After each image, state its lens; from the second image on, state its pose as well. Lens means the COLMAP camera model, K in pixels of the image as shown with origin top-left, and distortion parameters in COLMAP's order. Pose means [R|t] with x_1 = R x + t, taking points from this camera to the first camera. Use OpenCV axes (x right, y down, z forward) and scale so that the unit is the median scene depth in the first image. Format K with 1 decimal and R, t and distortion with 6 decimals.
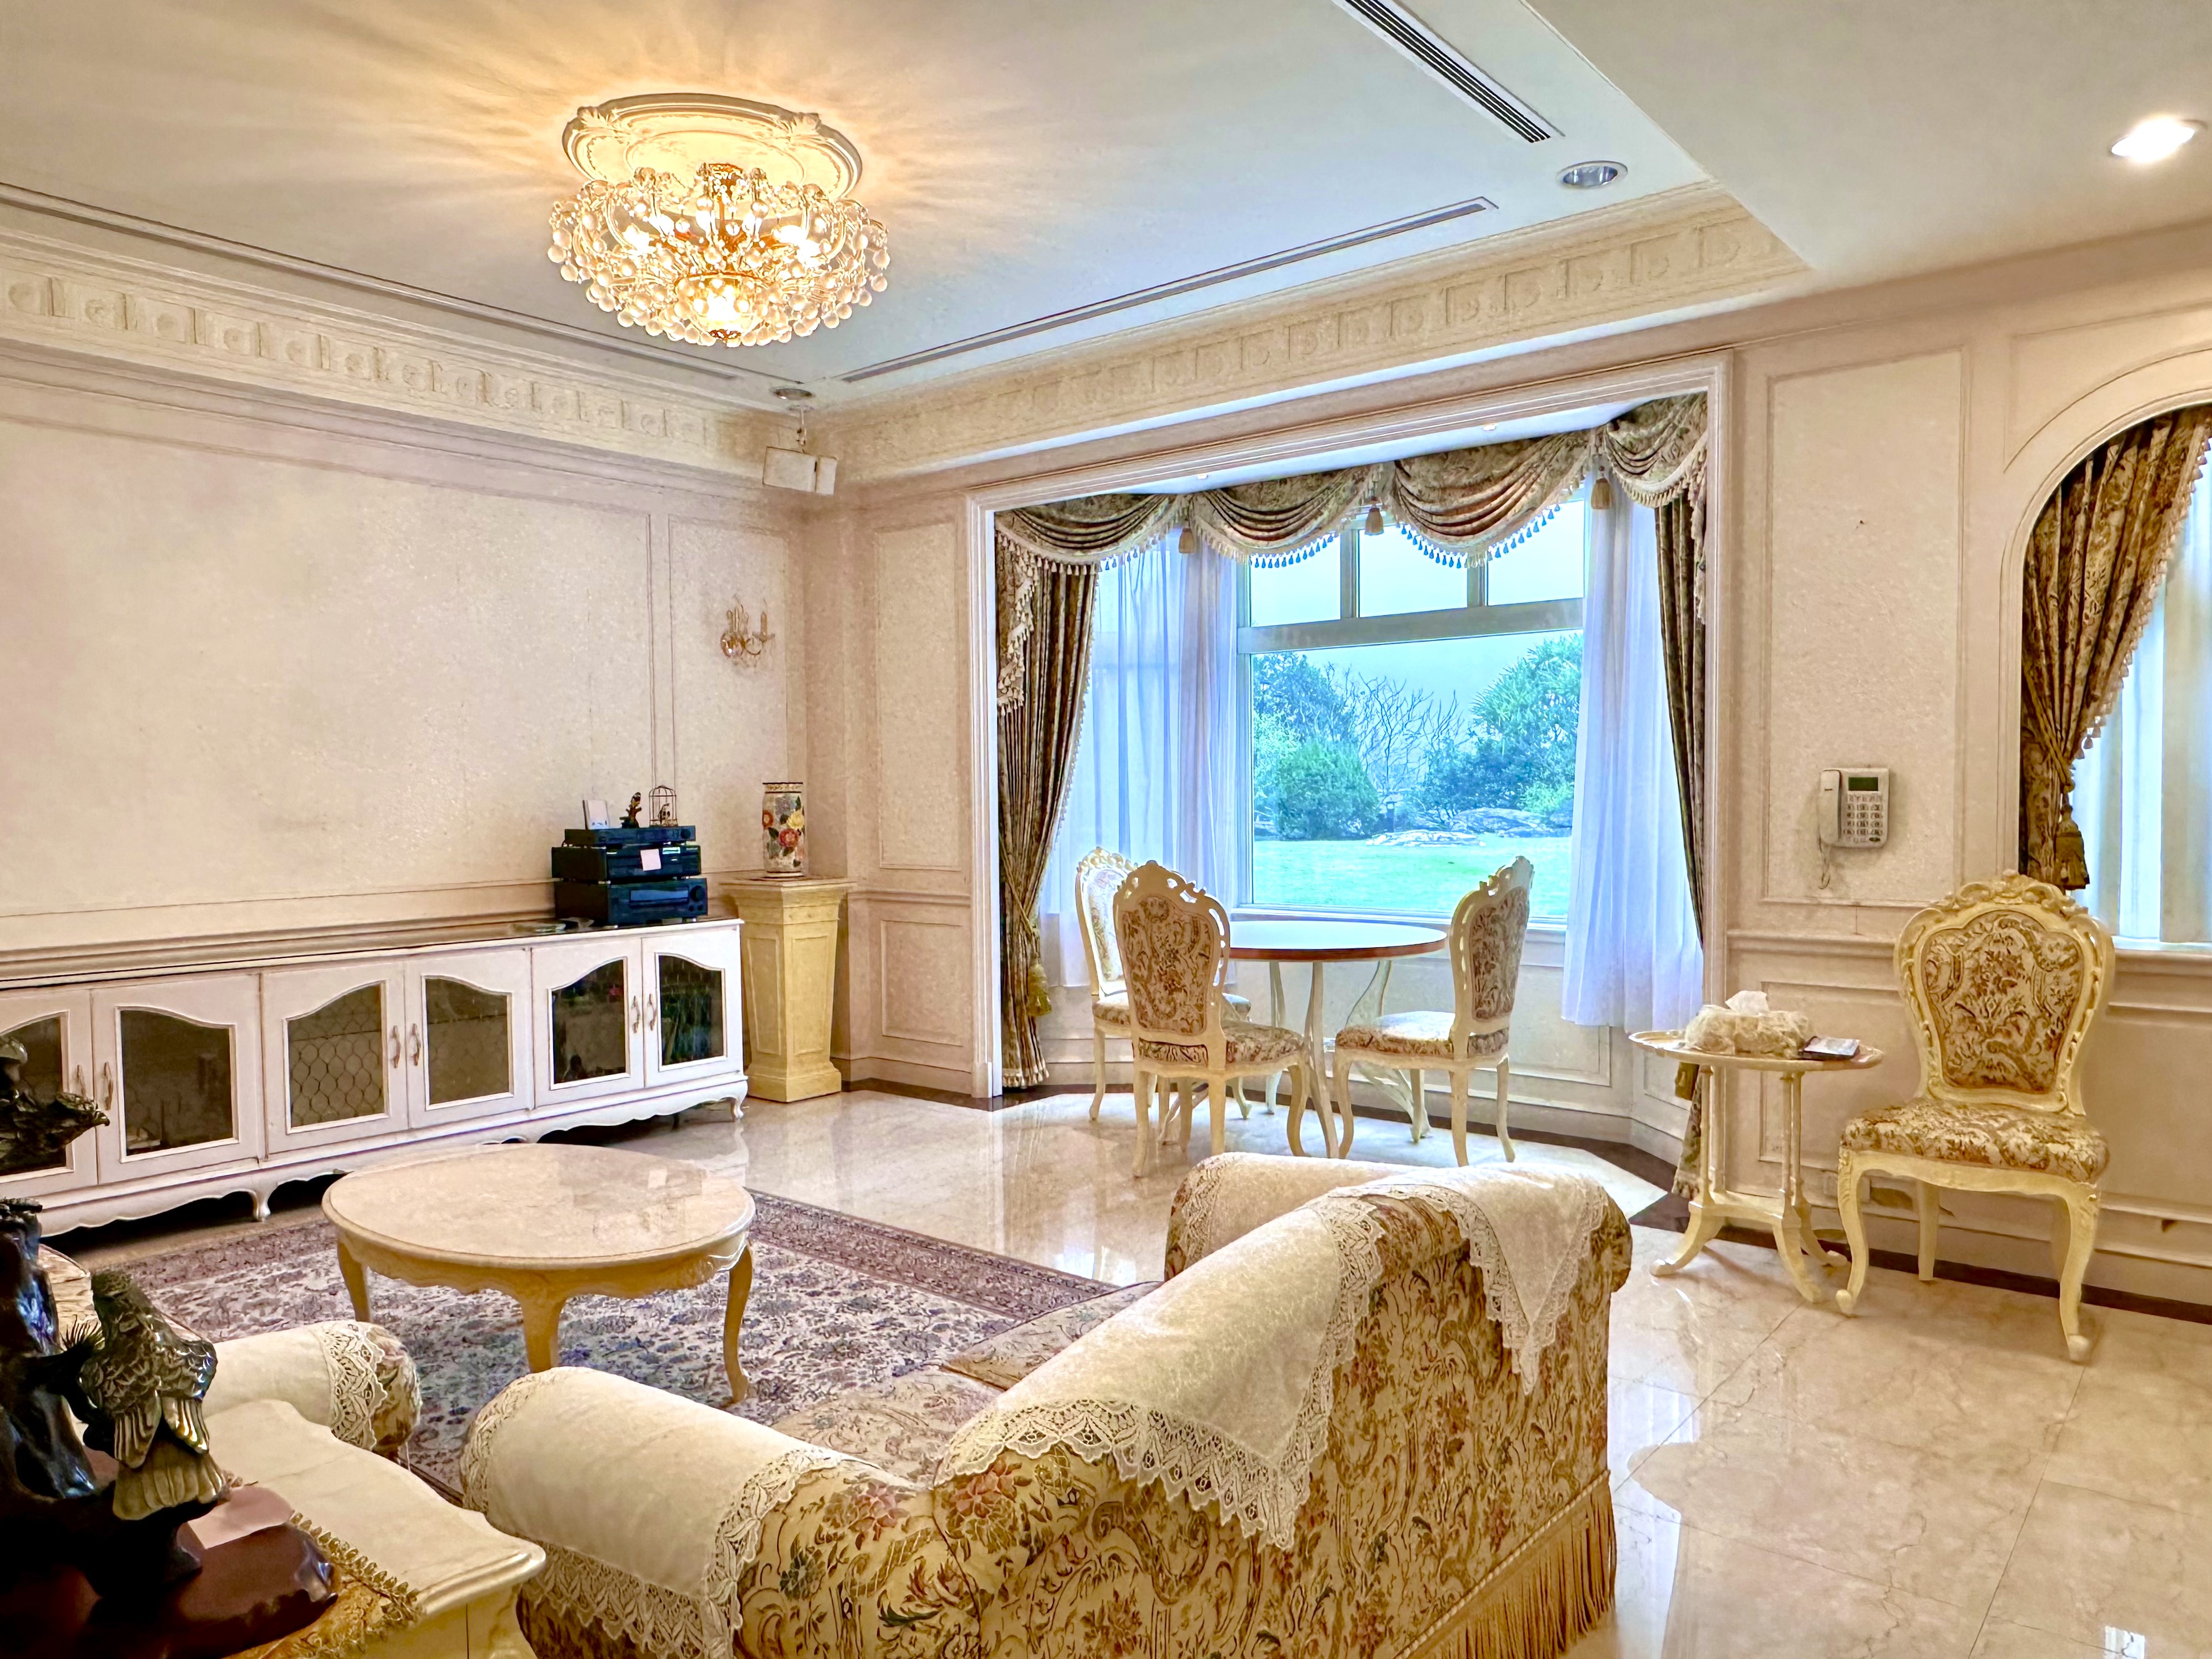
lens RADIAL K [[1502.2, 0, 1096.8], [0, 1502.2, 855.0], [0, 0, 1]] dist [-0.002994, -0.003390]
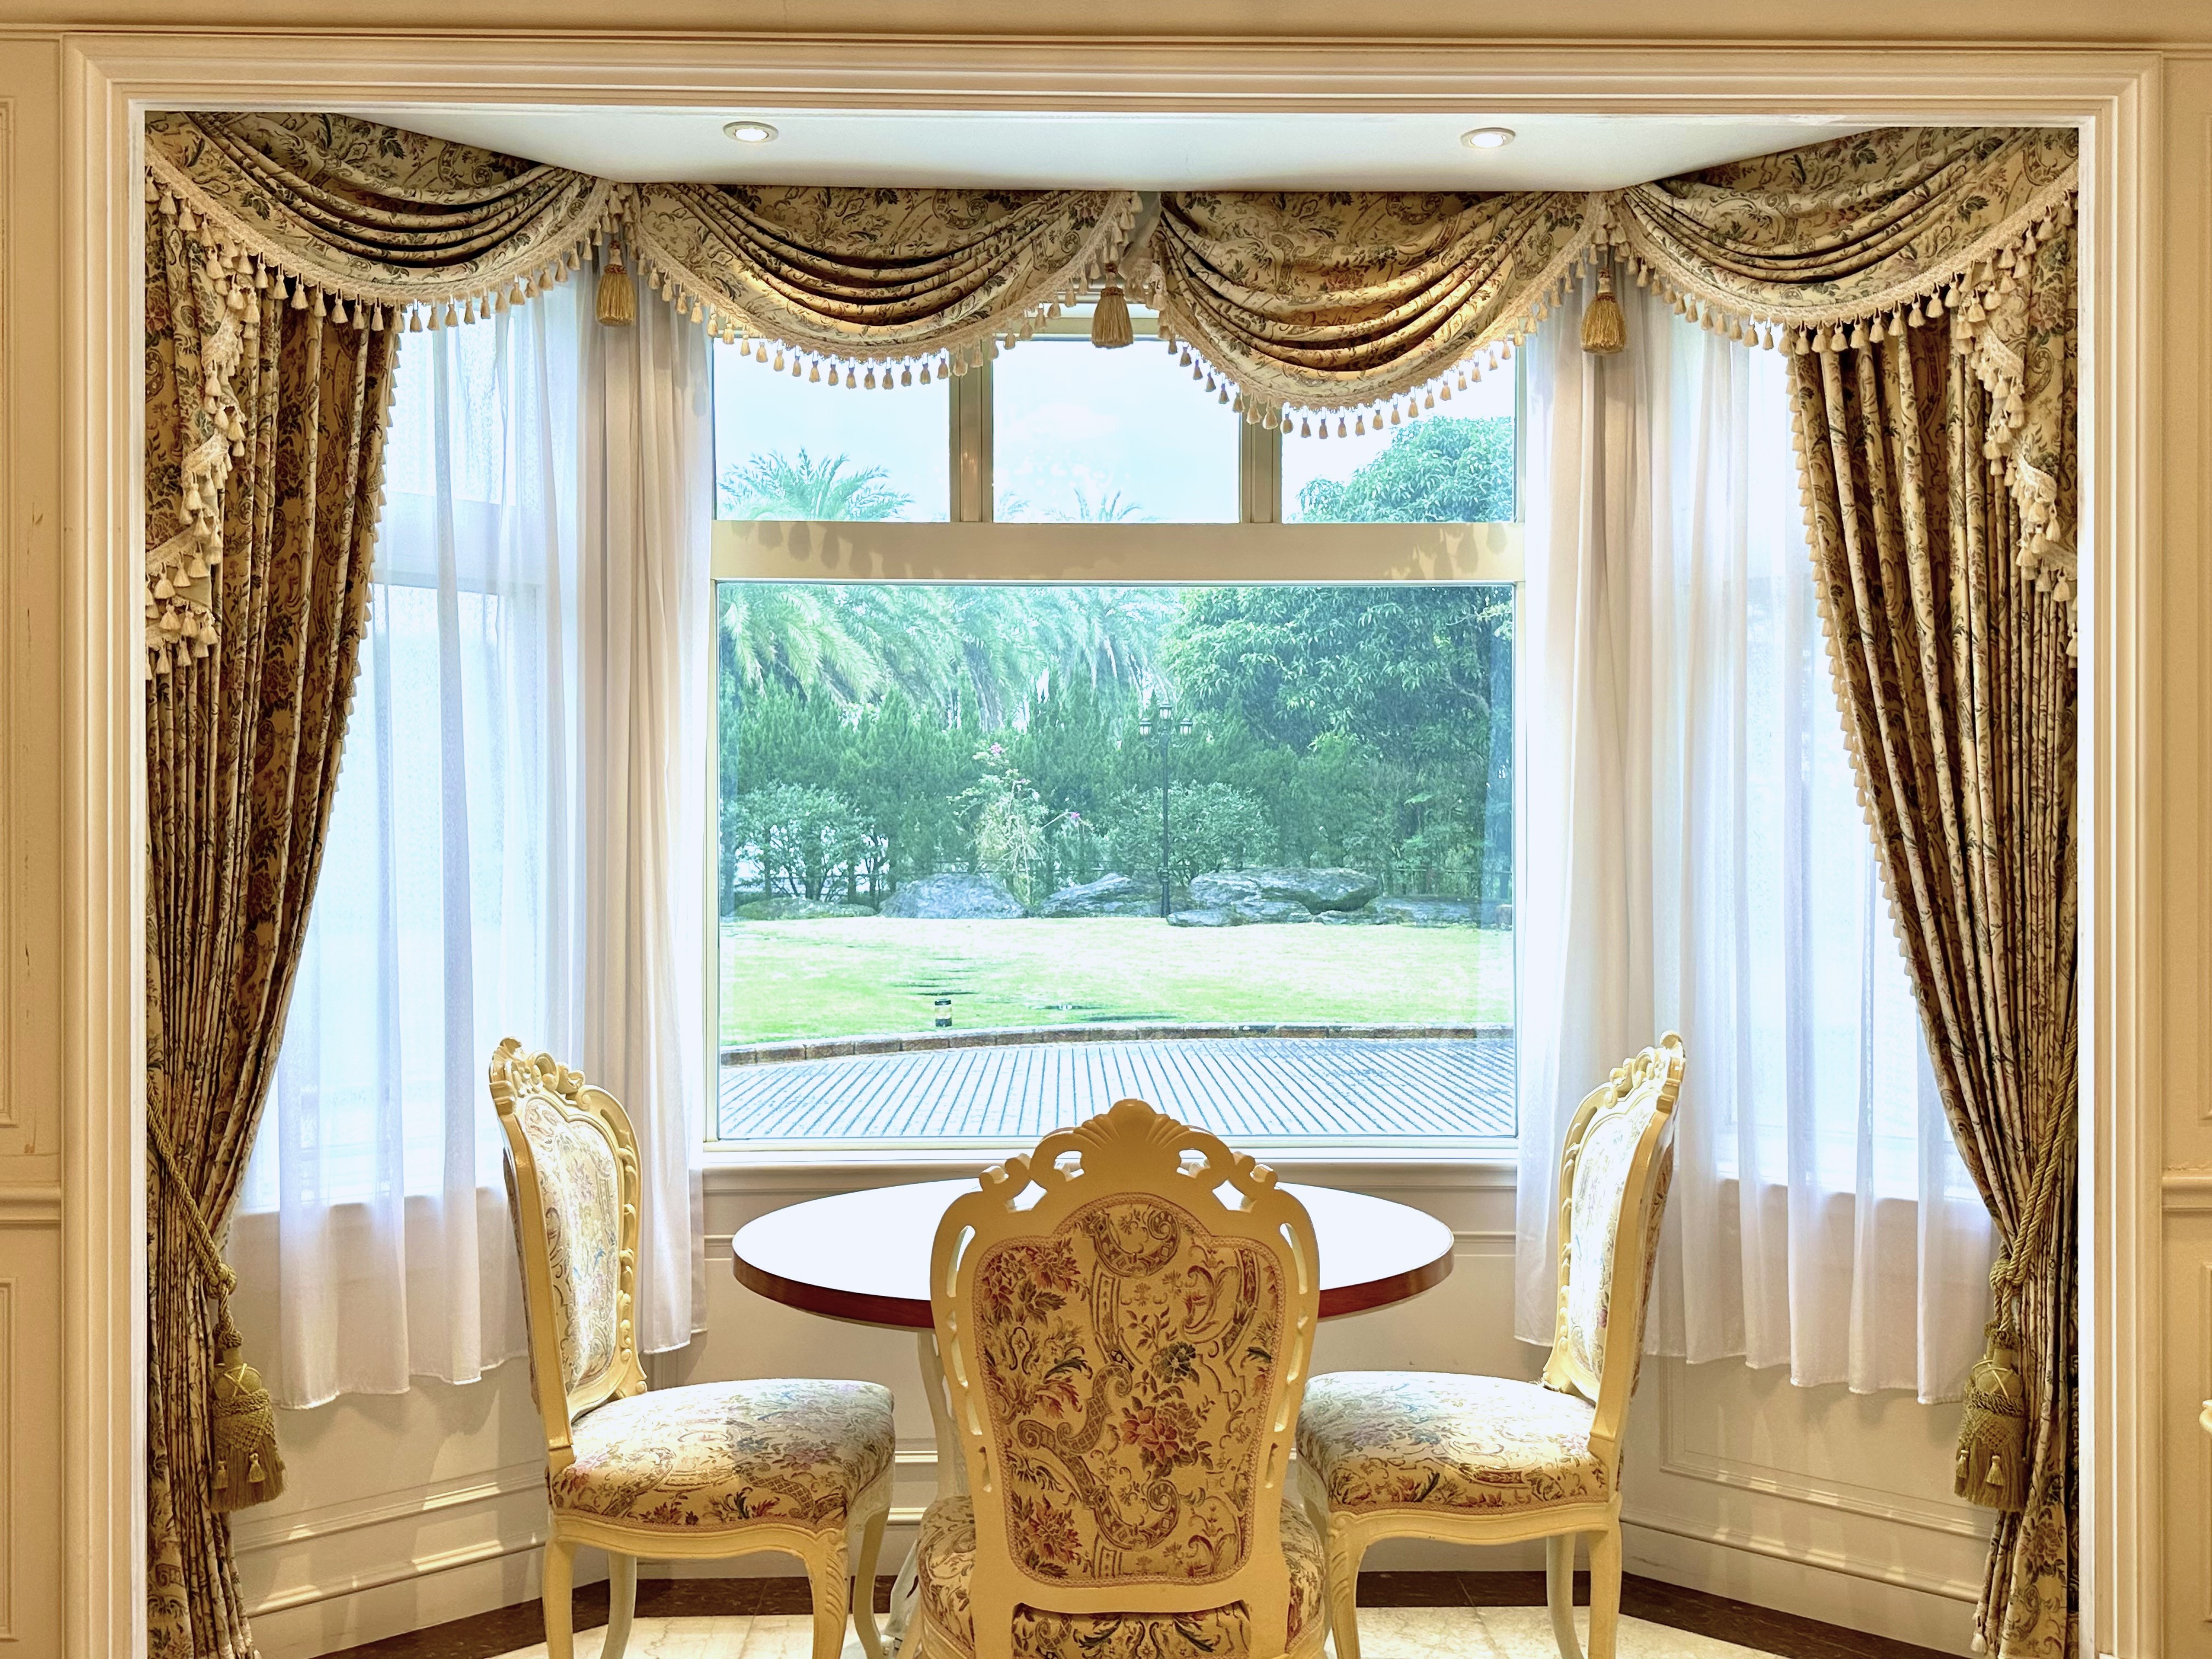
lens RADIAL K [[2038.5, 0, 1108.8], [0, 2038.5, 845.0], [0, 0, 1]] dist [0.188569, -0.380798]
pose [[0.756003, 0.009822, 0.654495, -0.249144], [0.021943, 0.998945, -0.040337, -0.032836], [-0.654201, 0.044857, 0.754990, 0.550249]]
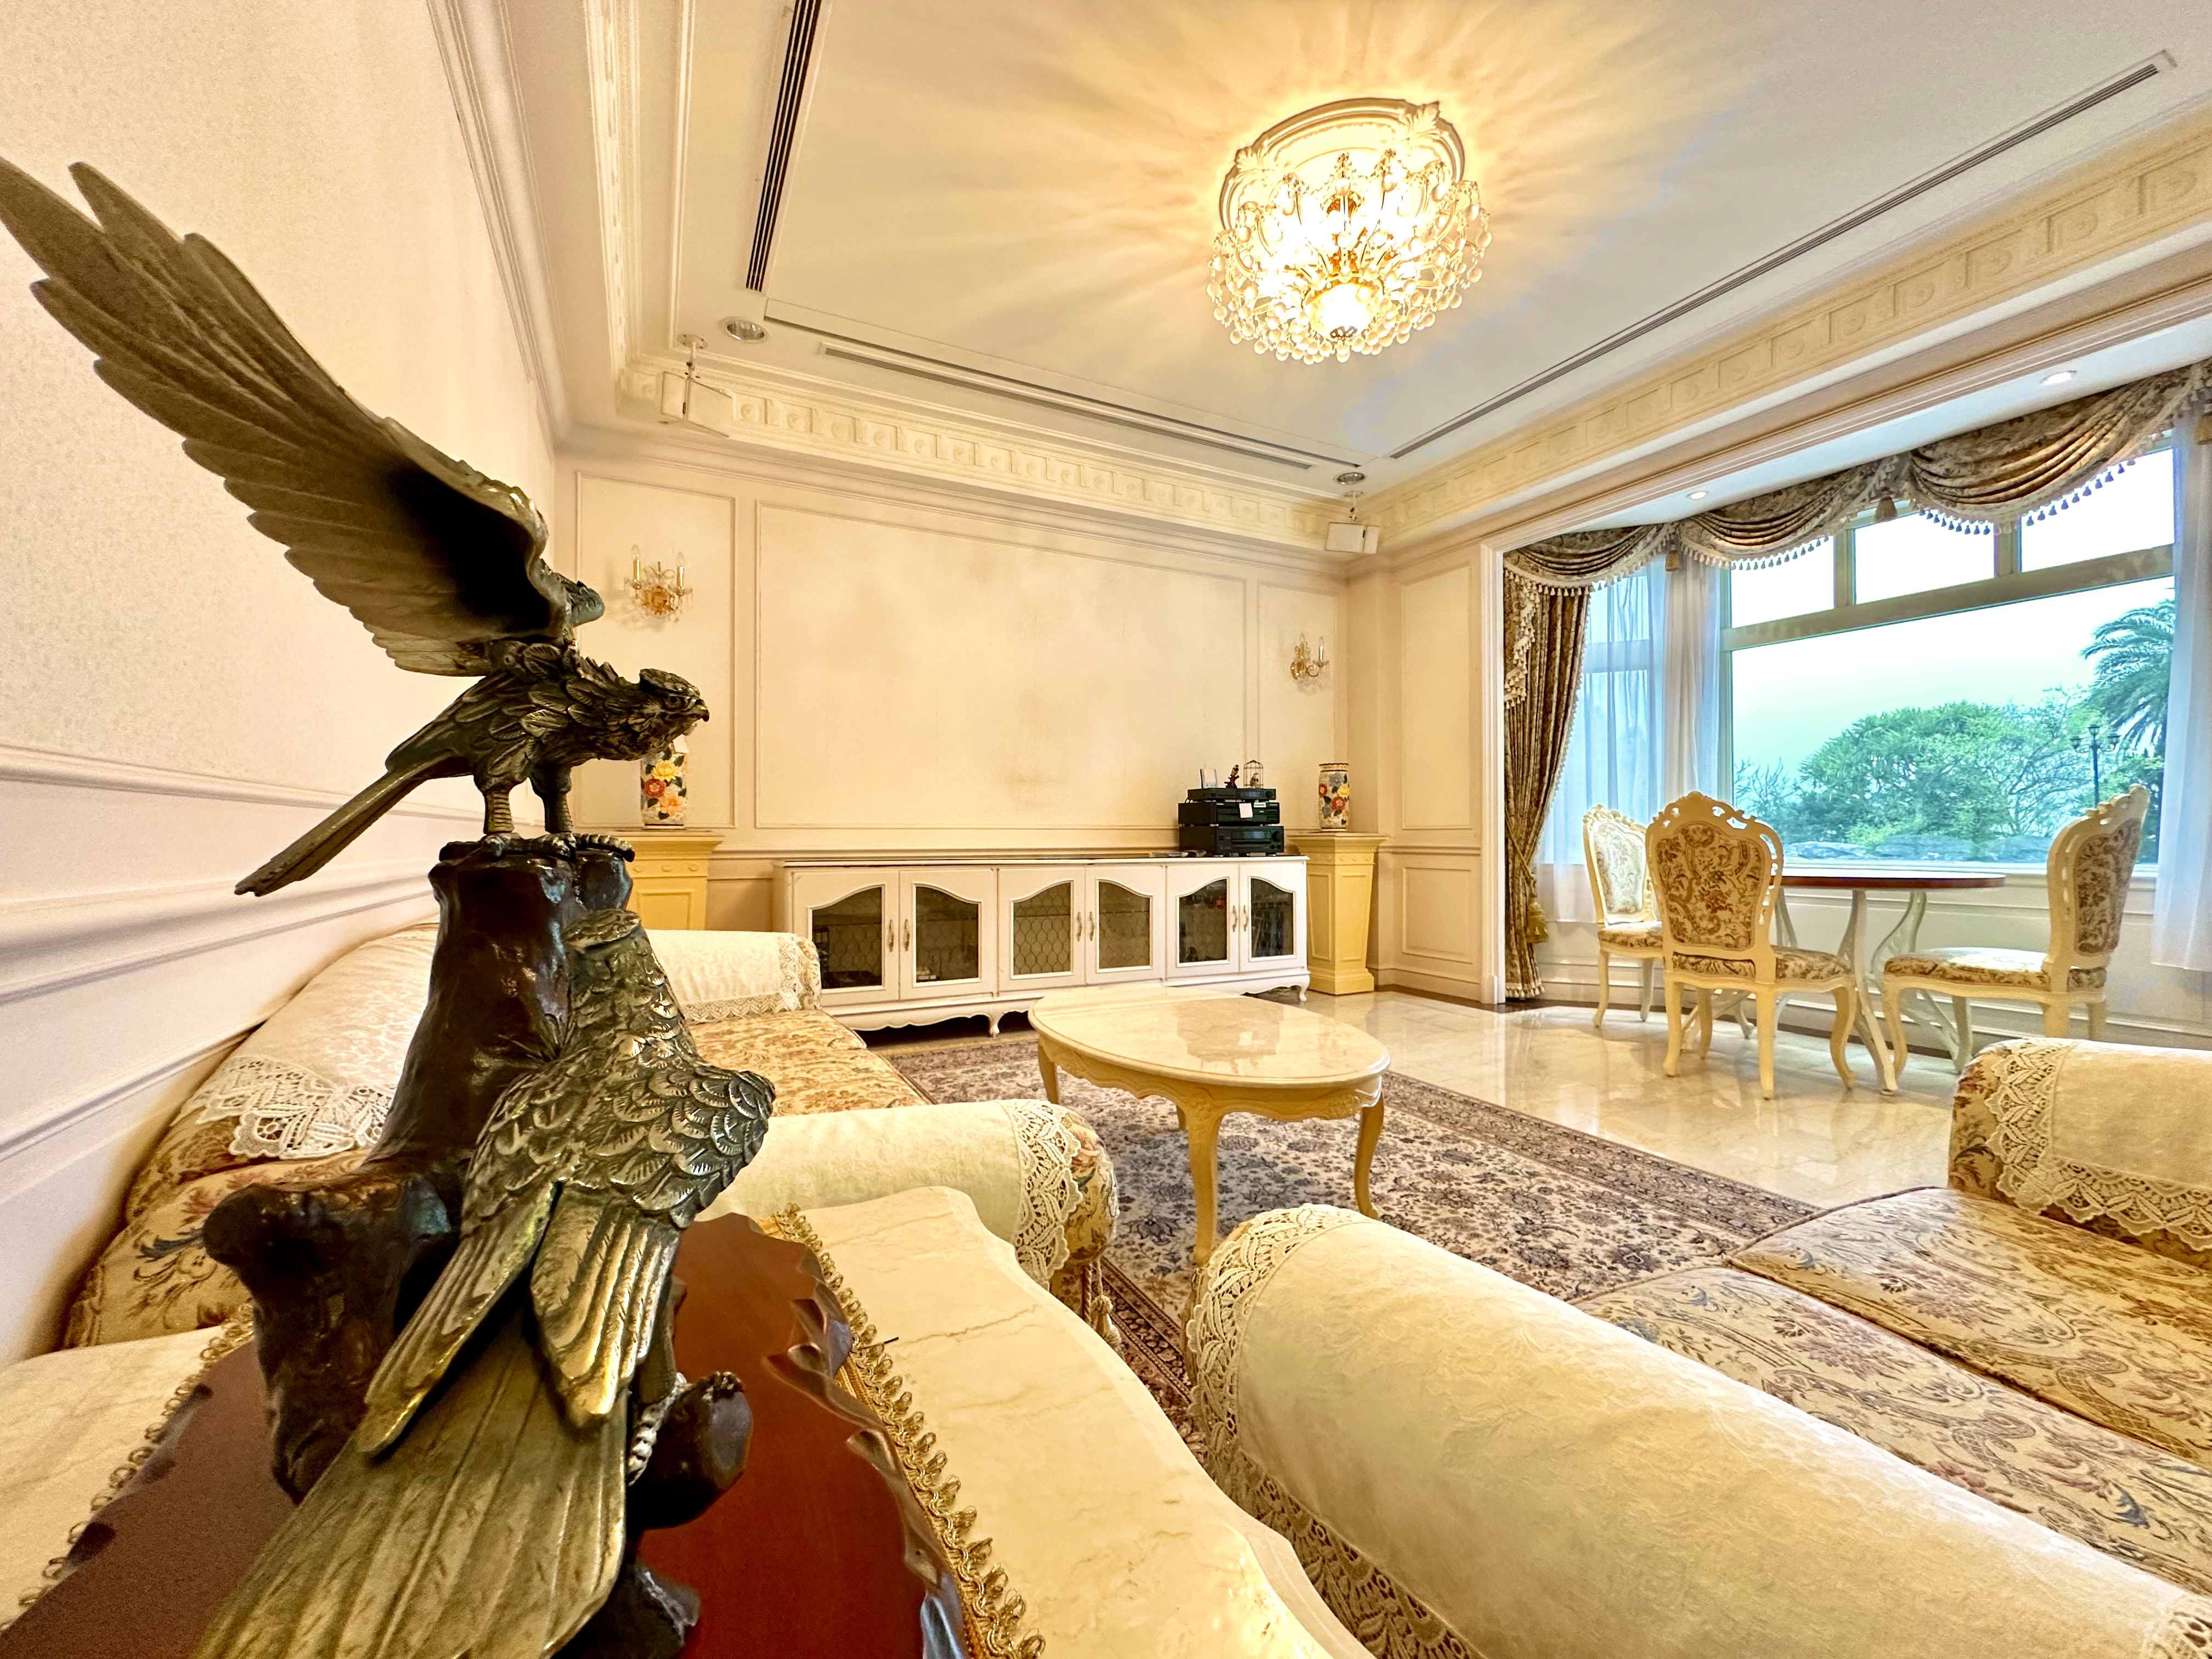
lens RADIAL K [[884.0, 0, 1106.0], [0, 884.0, 829.5], [0, 0, 1]] dist [-0.002193, -0.000118]
pose [[0.920061, 0.006164, -0.391726, -0.095452], [-0.025547, 0.998692, -0.044289, 0.062897], [0.390941, 0.050756, 0.919015, 0.192453]]
